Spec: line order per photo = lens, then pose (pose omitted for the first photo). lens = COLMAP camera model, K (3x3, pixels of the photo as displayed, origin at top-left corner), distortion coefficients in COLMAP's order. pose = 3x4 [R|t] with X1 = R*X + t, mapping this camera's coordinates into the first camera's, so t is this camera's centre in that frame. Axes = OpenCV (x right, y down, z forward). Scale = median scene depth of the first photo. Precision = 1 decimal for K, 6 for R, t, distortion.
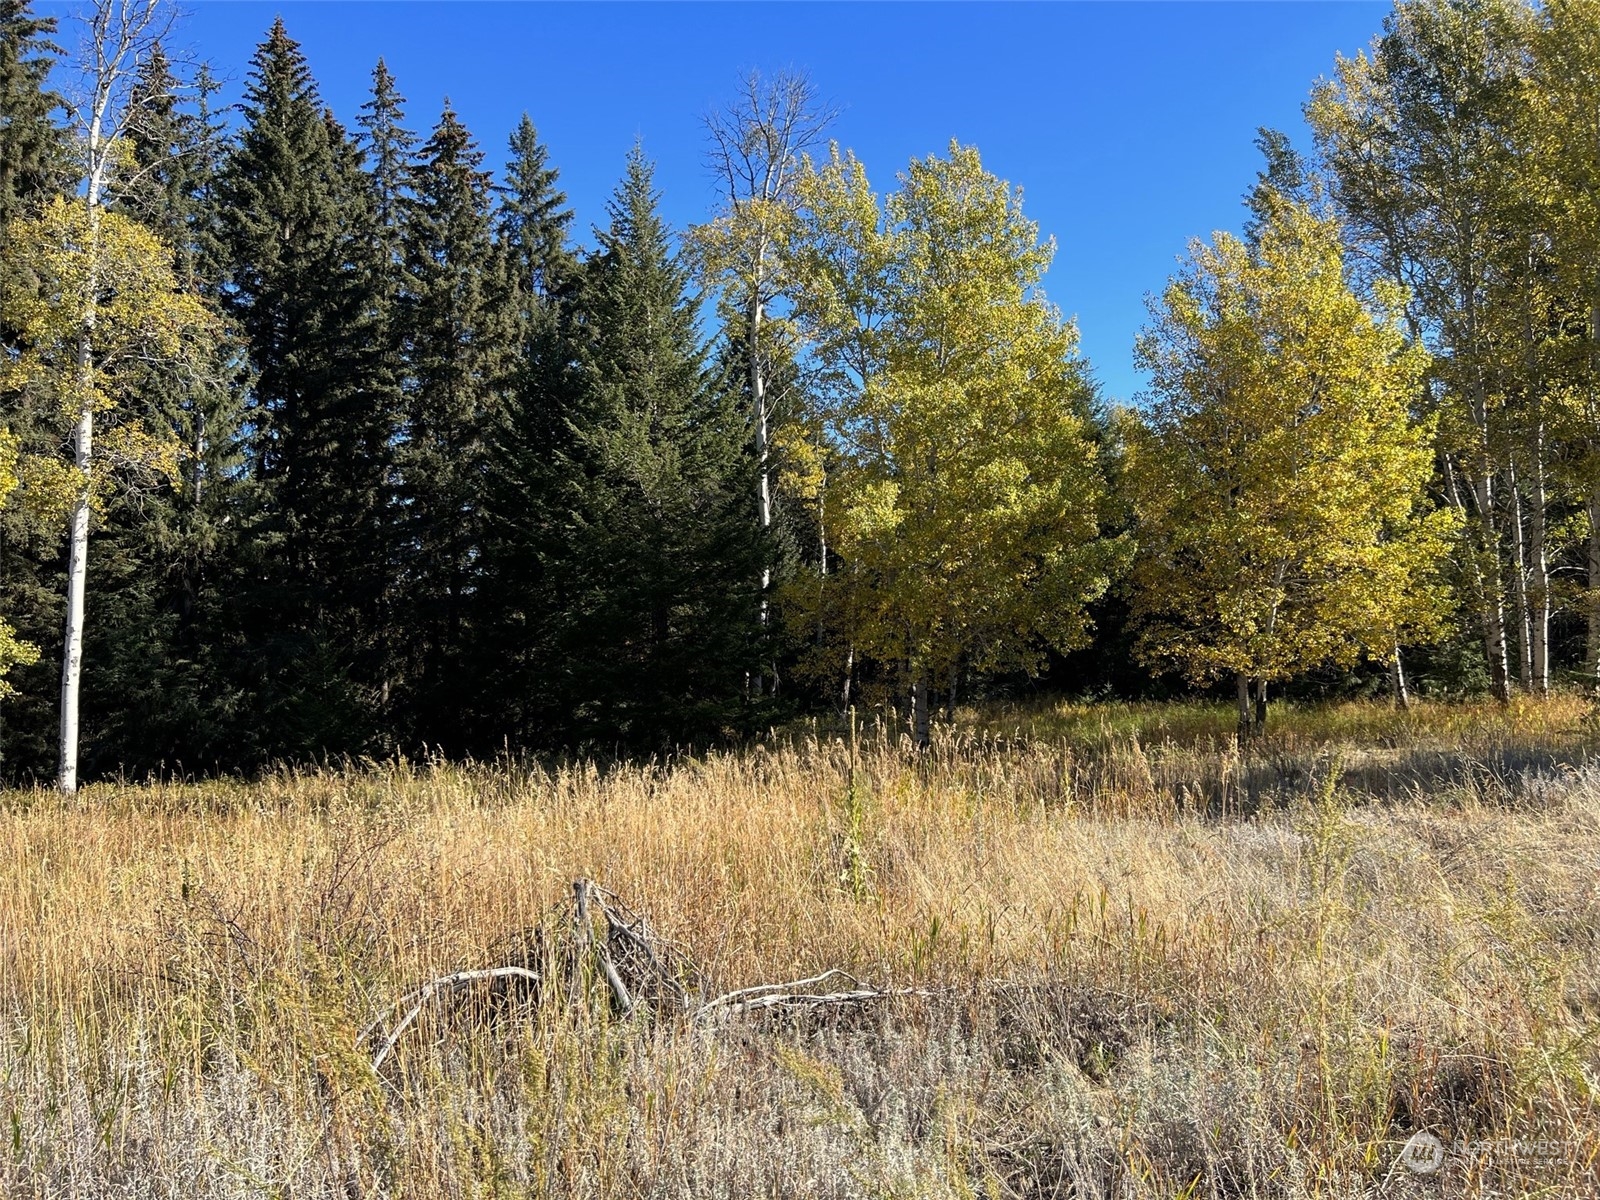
lens RADIAL K [[1191.0, 0, 812.0], [0, 1191.0, 603.0], [0, 0, 1]] dist [0.073337, -0.084643]
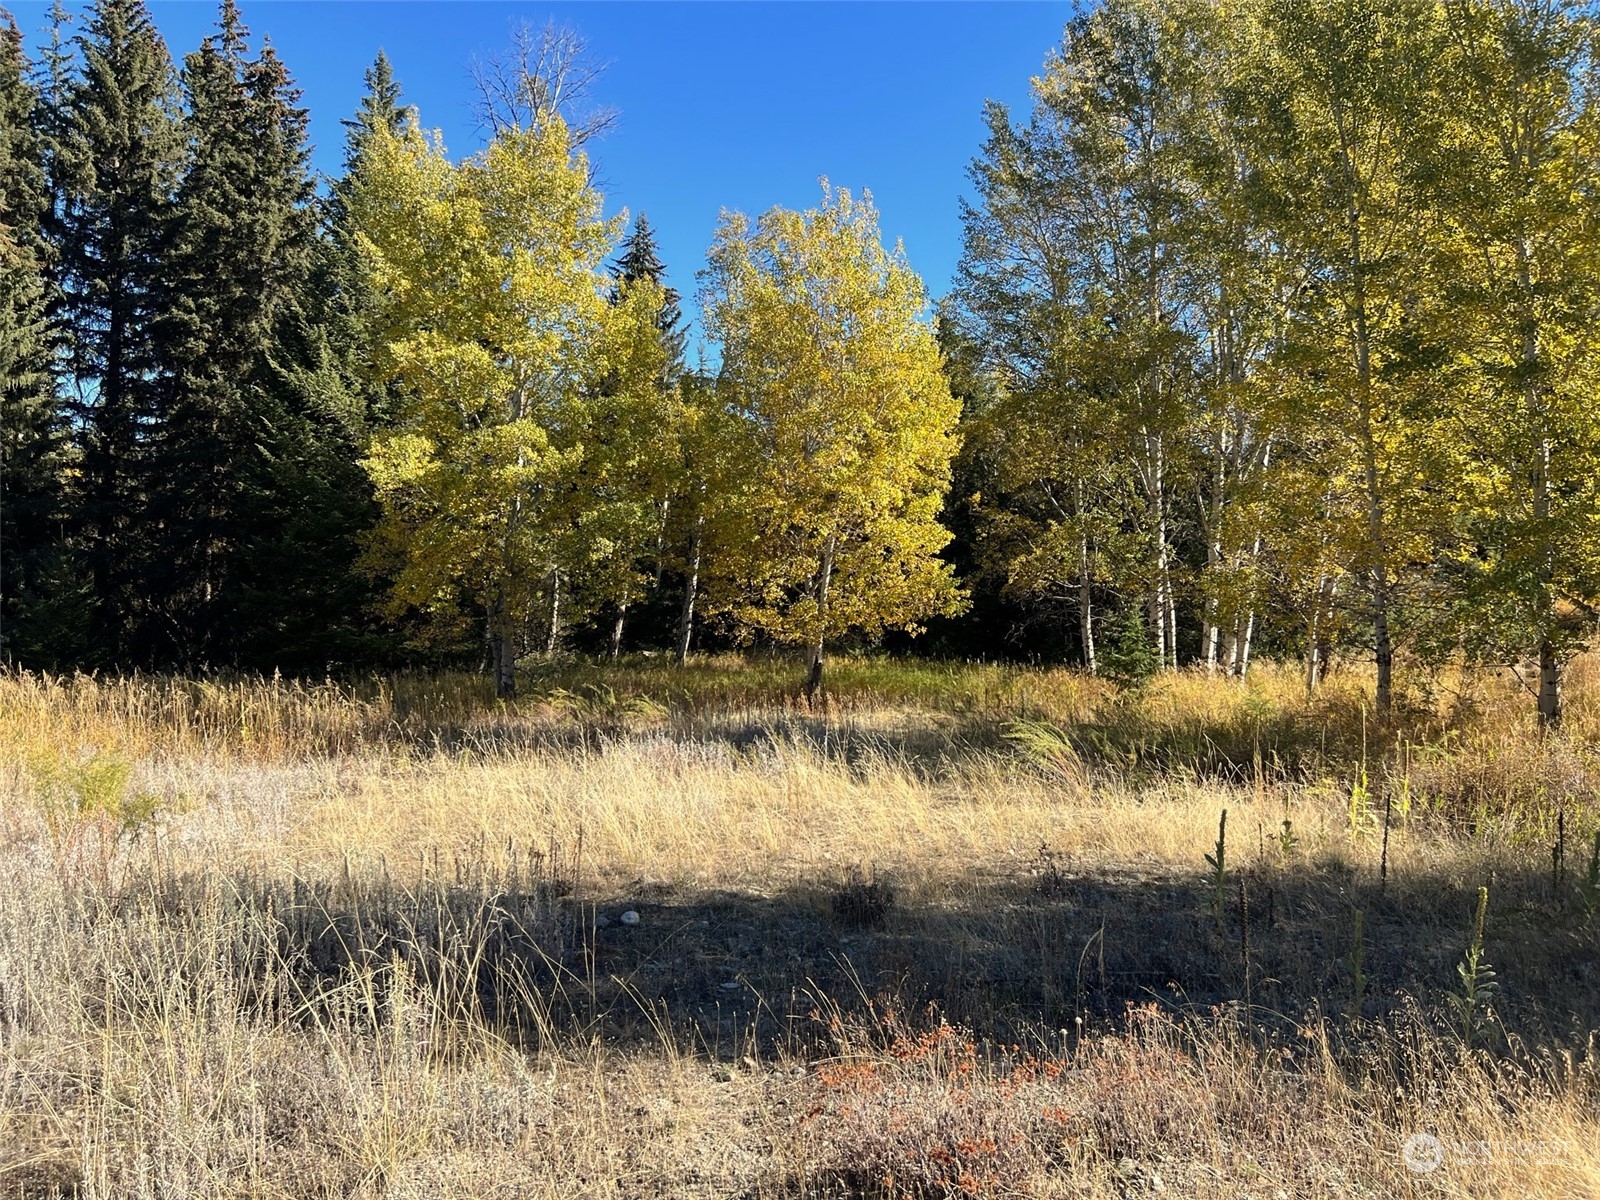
lens RADIAL K [[1188.8, 0, 802.4], [0, 1188.8, 591.7], [0, 0, 1]] dist [0.086337, -0.095394]
pose [[0.996793, 0.058438, -0.054671, 0.242479], [-0.056083, 0.997471, 0.043663, -0.015264], [0.057084, -0.040457, 0.997549, -0.026641]]
